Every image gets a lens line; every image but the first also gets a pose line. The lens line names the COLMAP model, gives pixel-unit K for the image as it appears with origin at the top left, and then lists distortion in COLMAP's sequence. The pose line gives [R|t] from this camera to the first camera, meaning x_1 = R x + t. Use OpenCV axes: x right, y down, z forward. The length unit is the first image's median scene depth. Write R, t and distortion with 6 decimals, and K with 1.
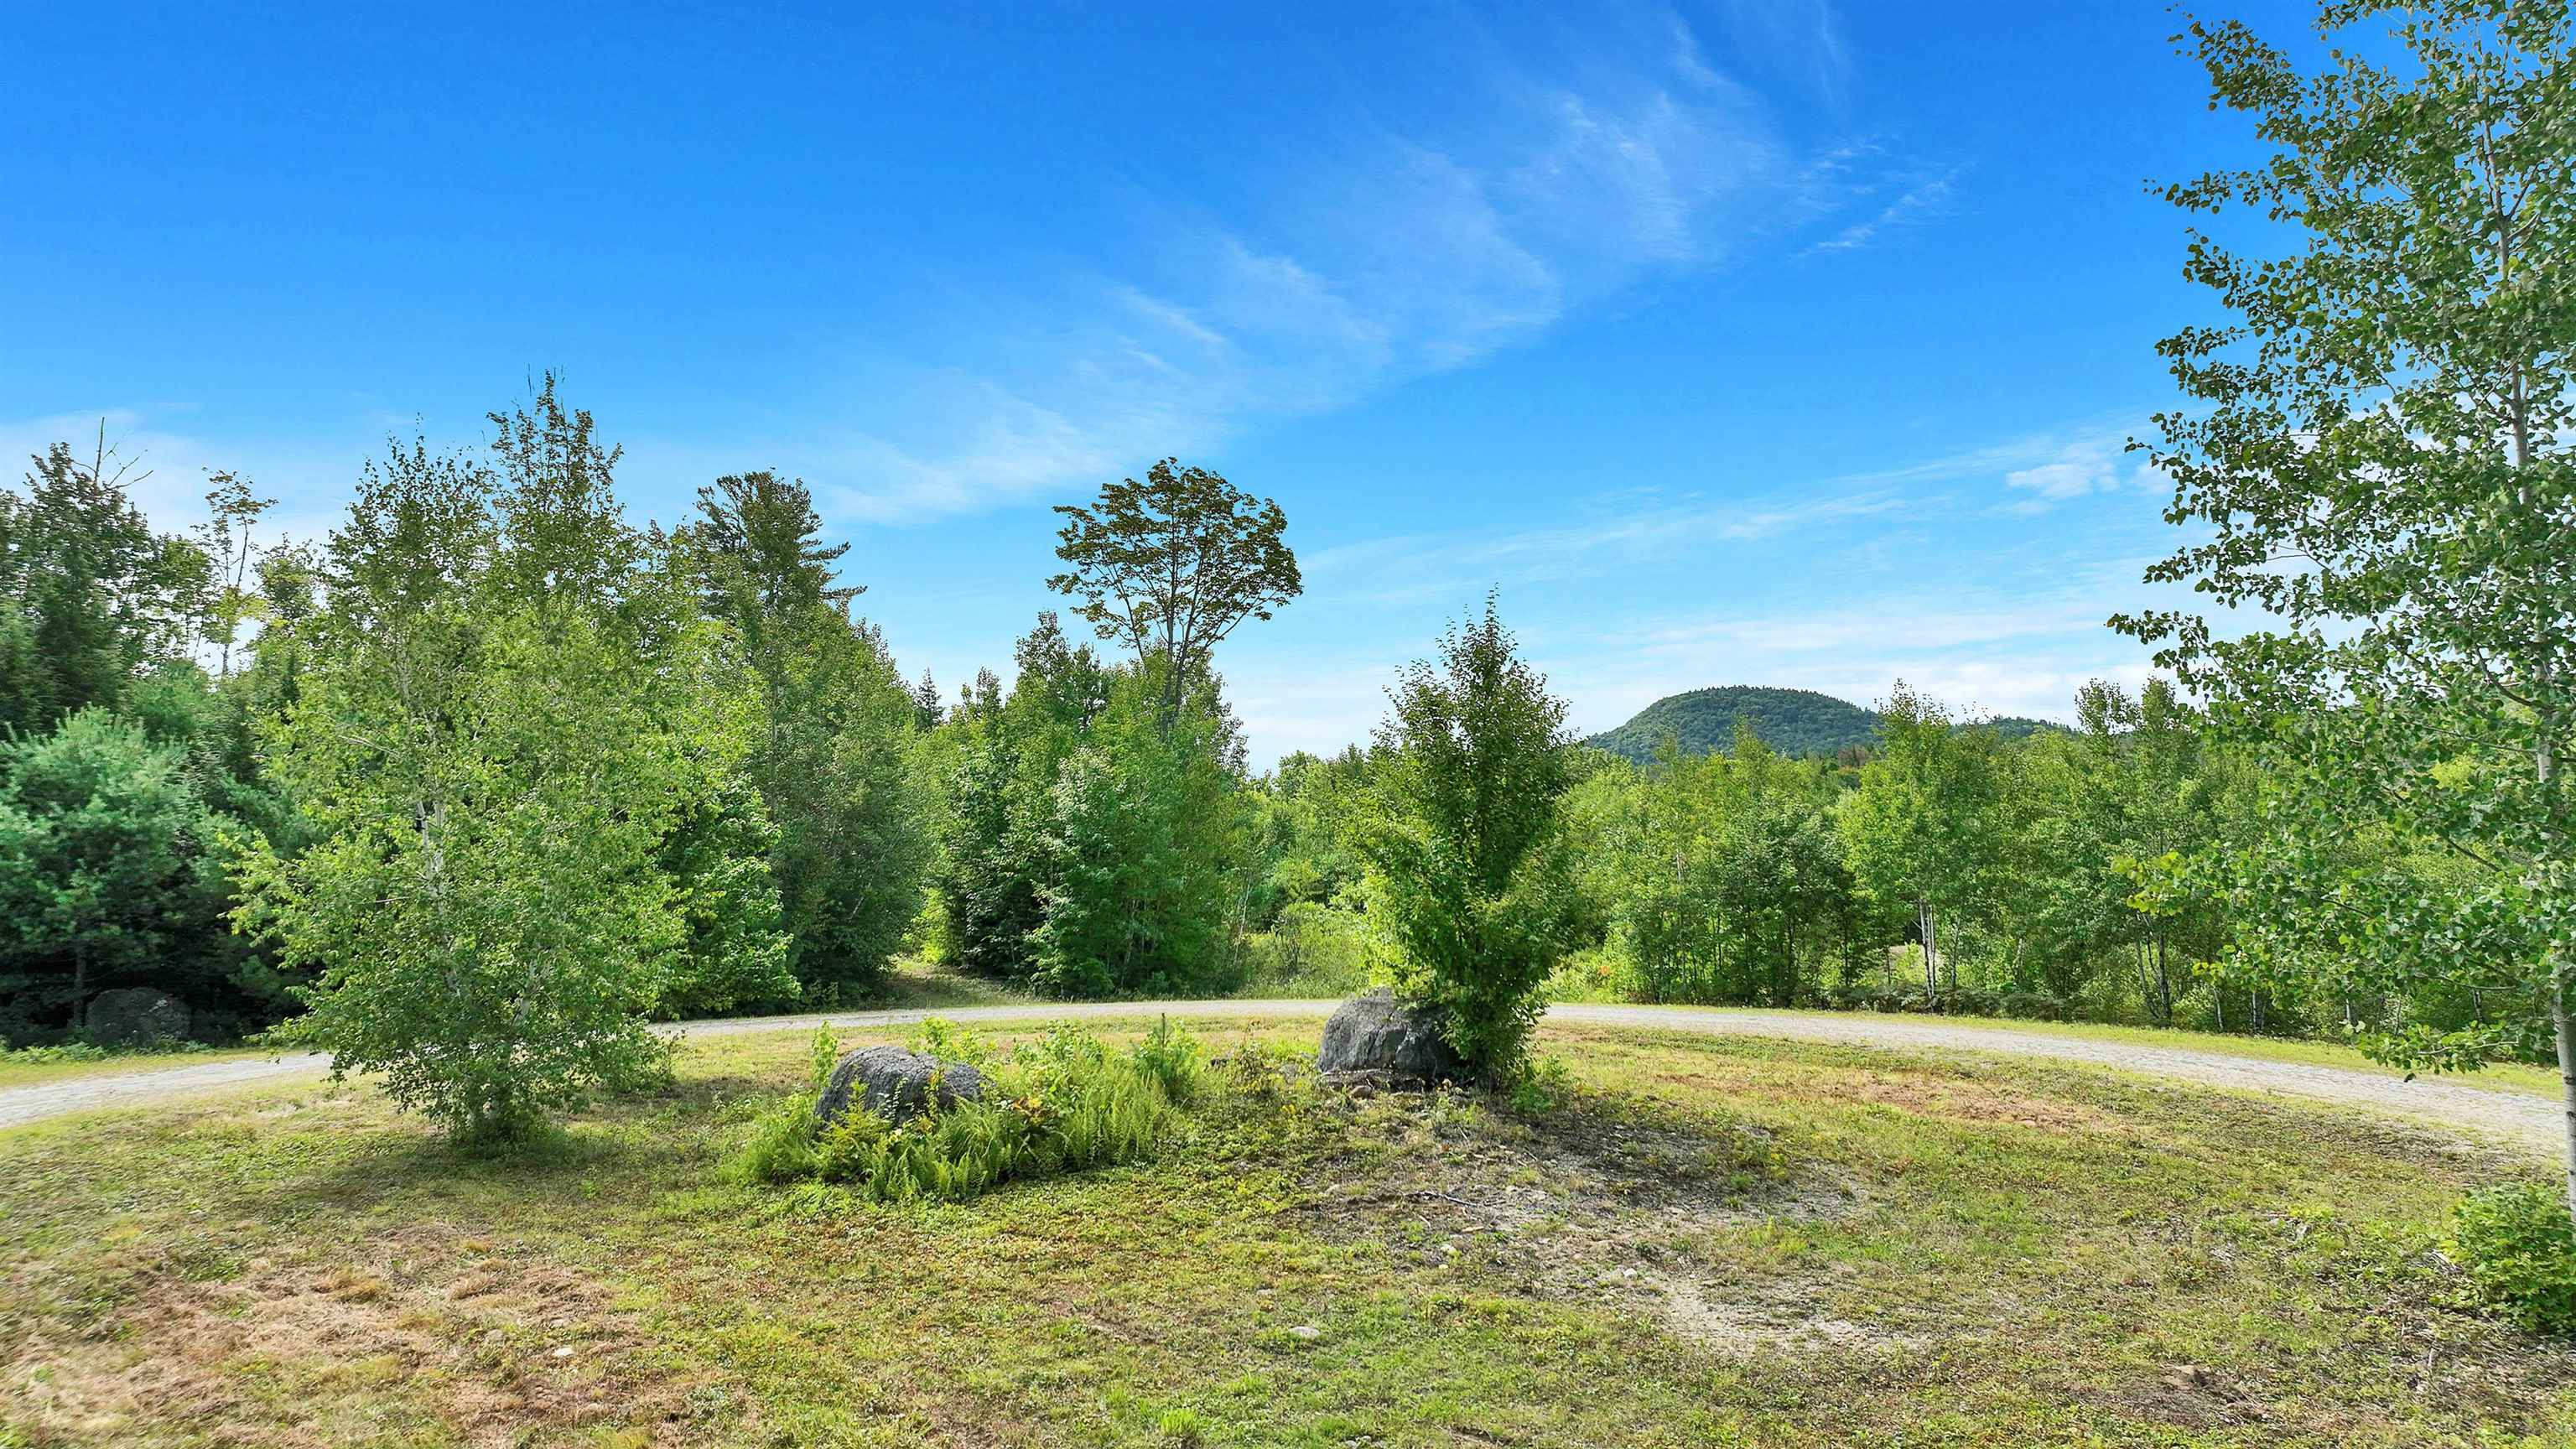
lens RADIAL K [[1809.3, 0, 1297.6], [0, 1809.3, 724.3], [0, 0, 1]] dist [-0.002084, 0.020615]
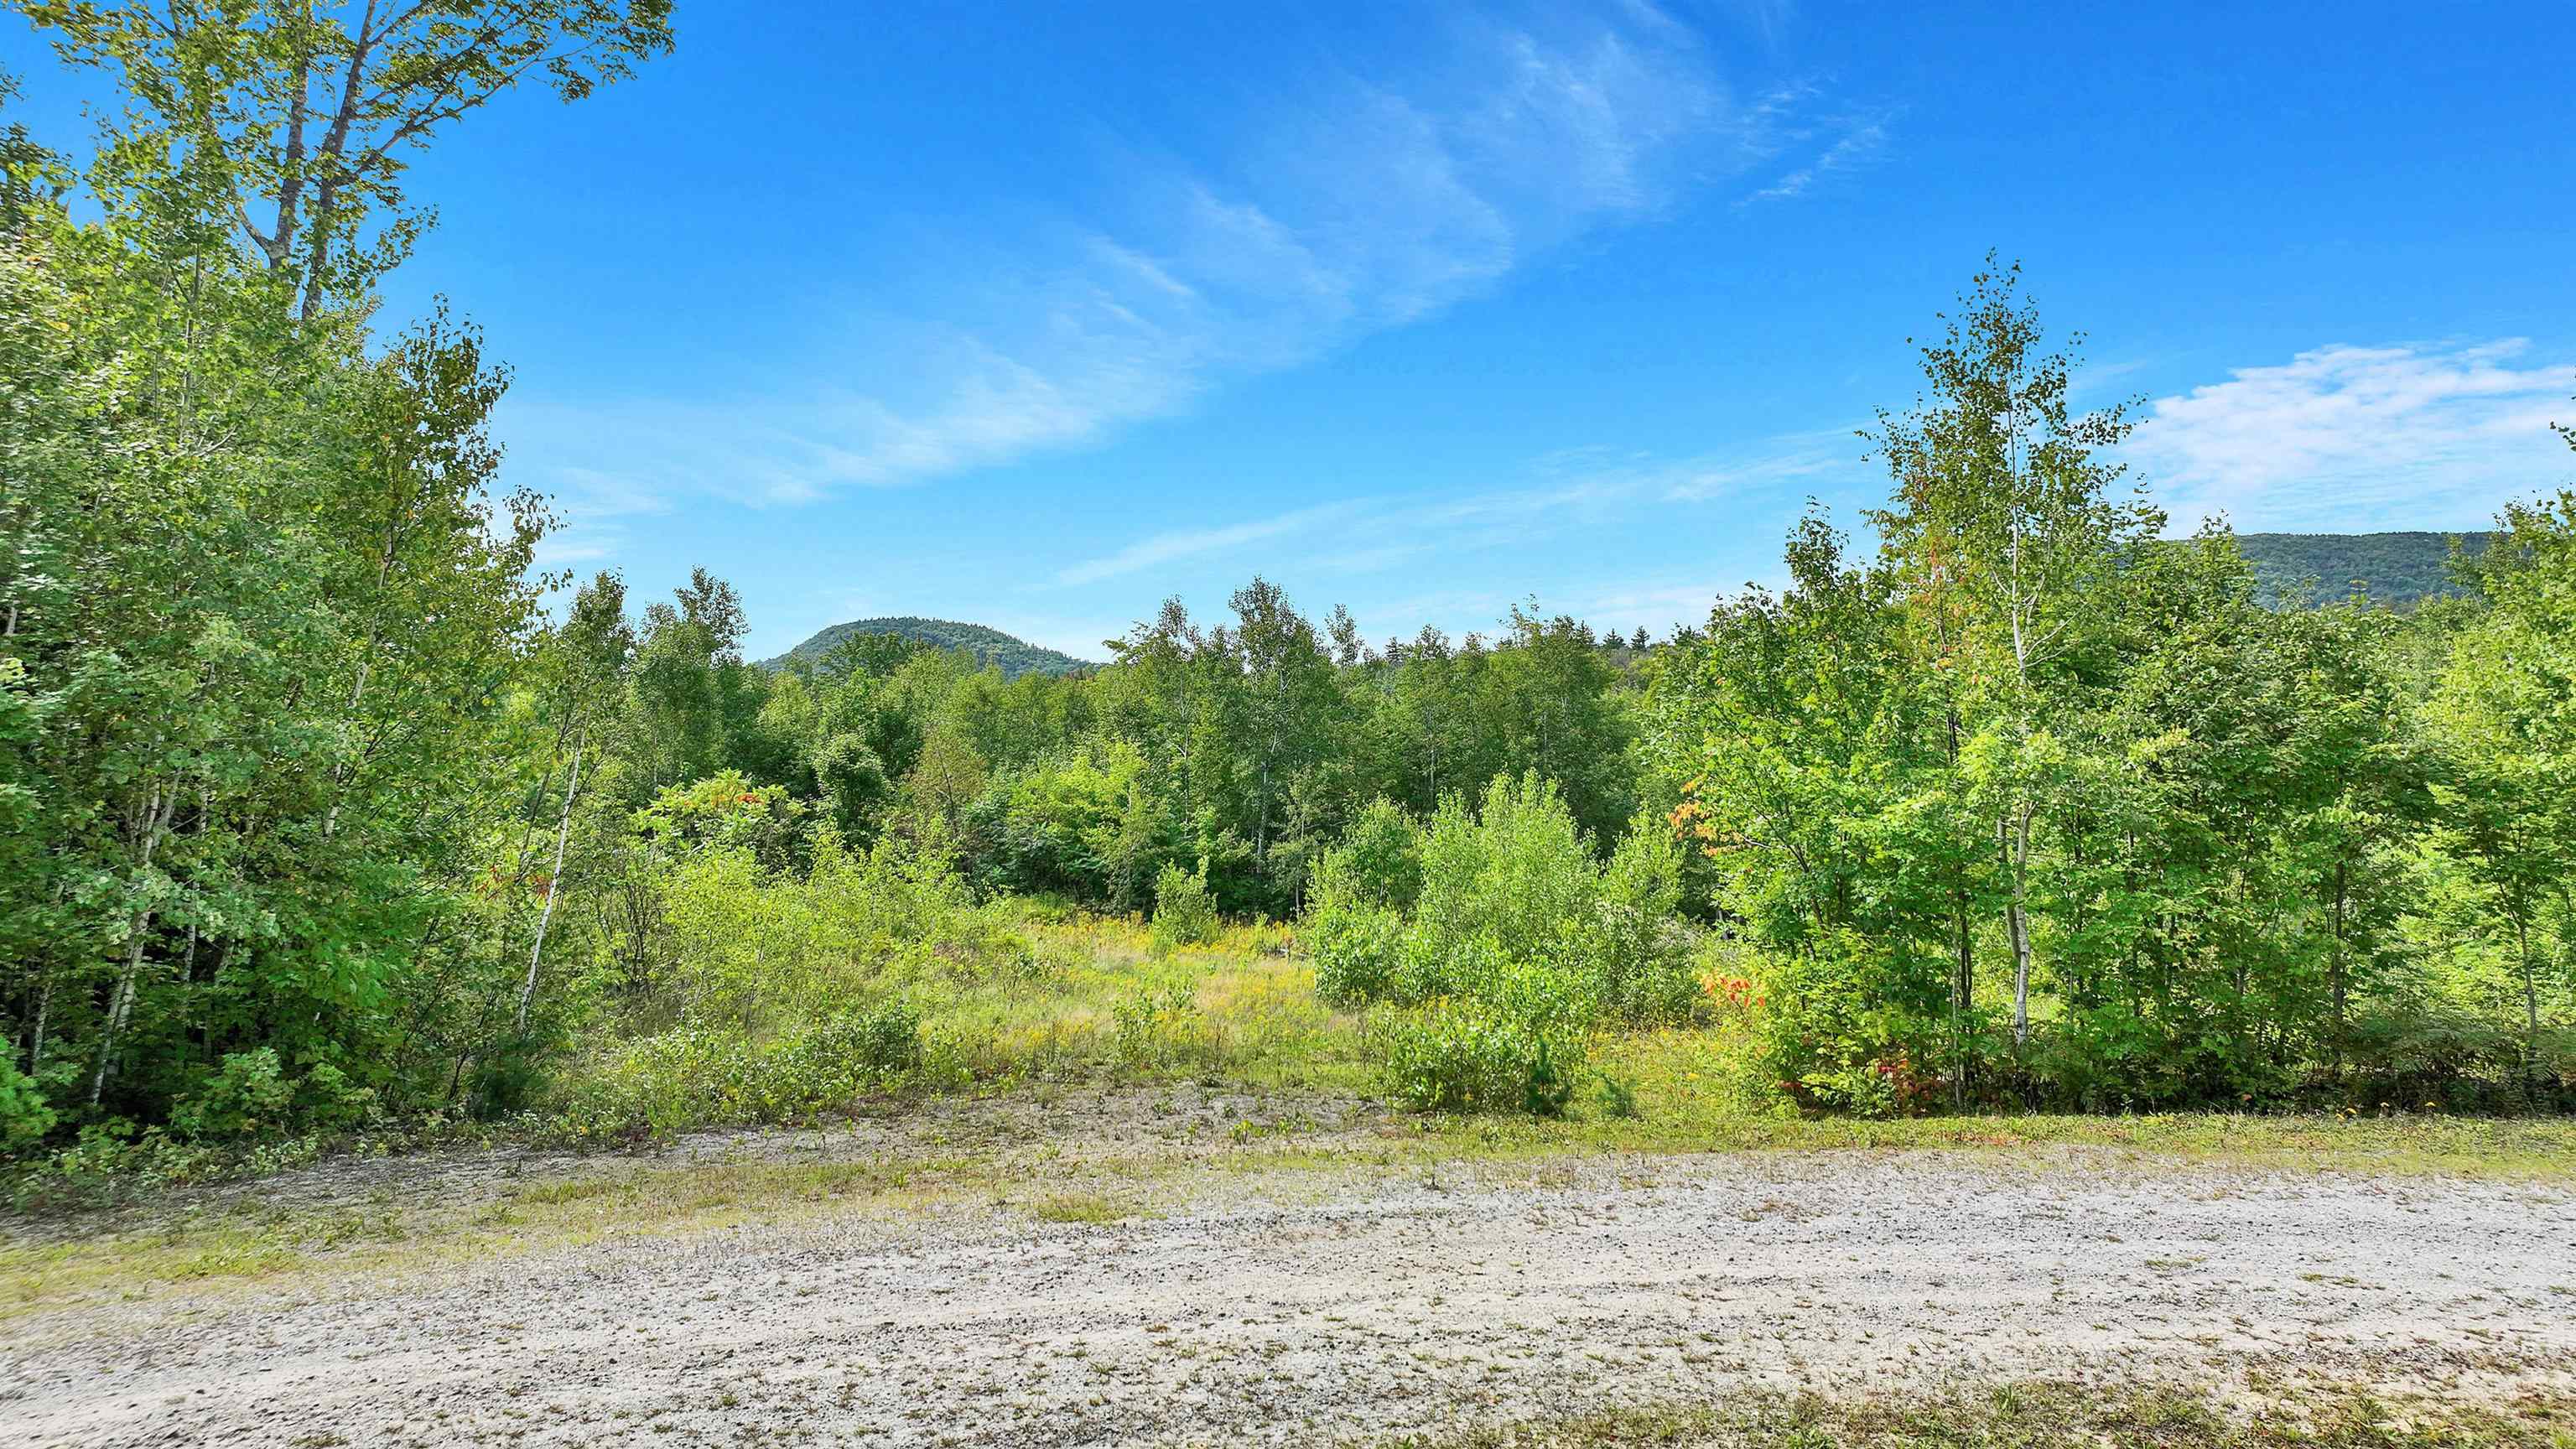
lens RADIAL K [[1809.3, 0, 1293.2], [0, 1809.3, 722.5], [0, 0, 1]] dist [-0.002084, 0.020615]
pose [[0.897933, 0.021299, 0.439617, -0.058241], [-0.036965, 0.998949, 0.027104, 0.074794], [-0.438577, -0.040589, 0.897776, 0.700661]]
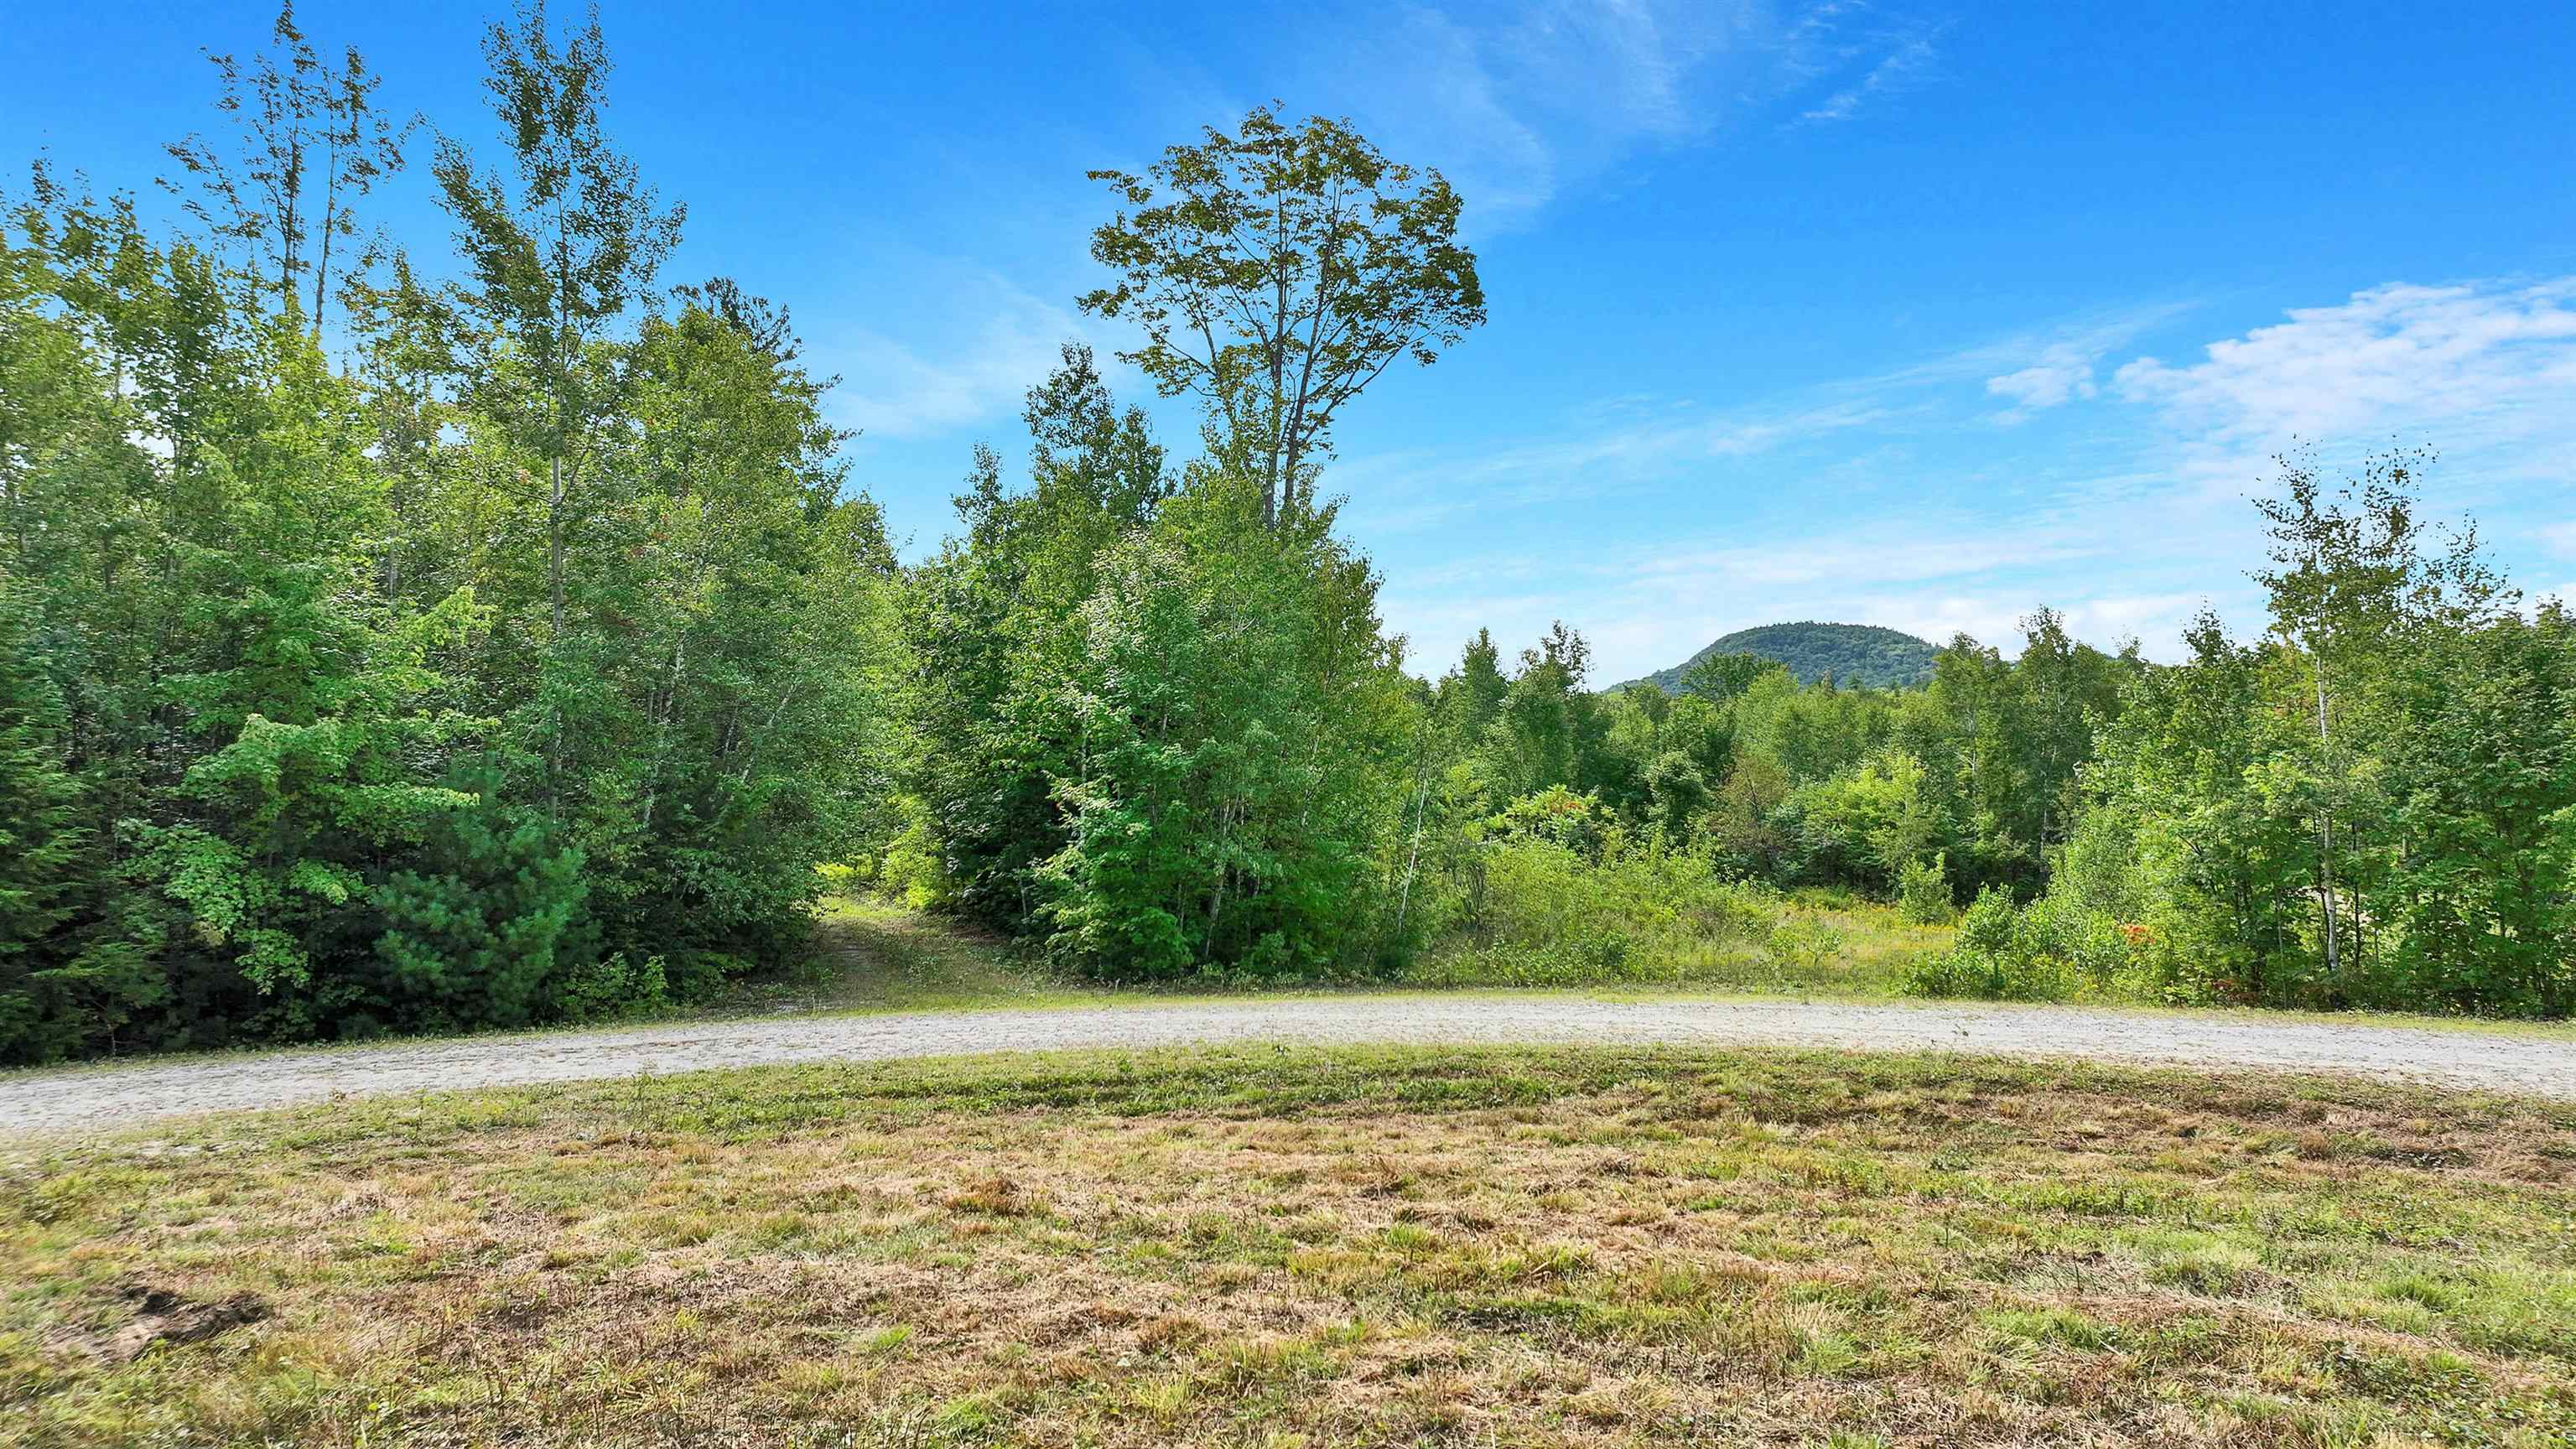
lens RADIAL K [[1809.3, 0, 1299.7], [0, 1809.3, 721.1], [0, 0, 1]] dist [-0.002084, 0.020615]
pose [[0.999568, -0.001408, -0.029356, -0.053344], [0.002328, 0.999506, 0.031335, 0.055368], [0.029298, -0.031390, 0.999078, 0.456176]]
